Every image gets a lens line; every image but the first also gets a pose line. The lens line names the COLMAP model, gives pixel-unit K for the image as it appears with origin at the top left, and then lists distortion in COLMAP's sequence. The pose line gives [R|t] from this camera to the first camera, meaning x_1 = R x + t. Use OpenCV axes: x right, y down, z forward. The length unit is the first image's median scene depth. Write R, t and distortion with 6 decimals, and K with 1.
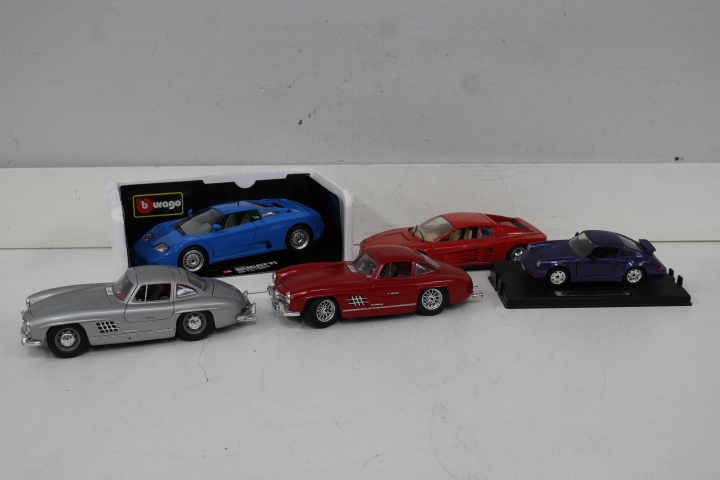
lens RADIAL K [[829.4, 0, 360.0], [0, 829.4, 240.0], [0, 0, 1]] dist [-0.092966, 0.063146]
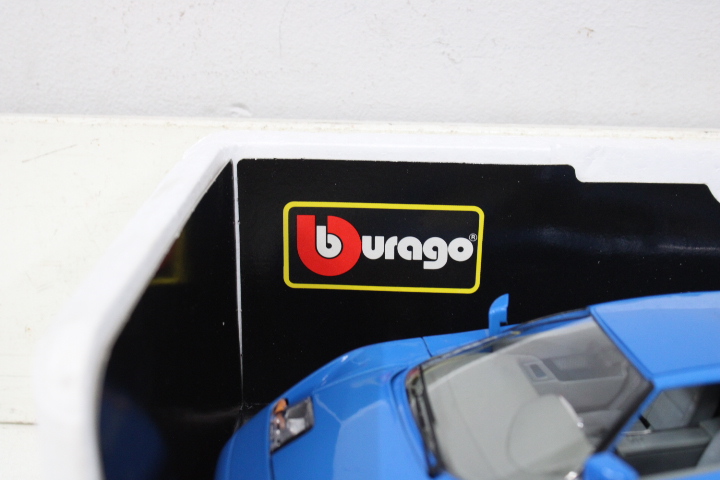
lens RADIAL K [[1099.2, 0, 360.0], [0, 1099.2, 240.0], [0, 0, 1]] dist [-0.000610, 0.011240]
pose [[0.924262, 0.136081, -0.356682, -0.140882], [-0.110545, 0.989684, 0.091131, -0.078739], [0.365403, -0.044799, 0.929771, 0.731147]]
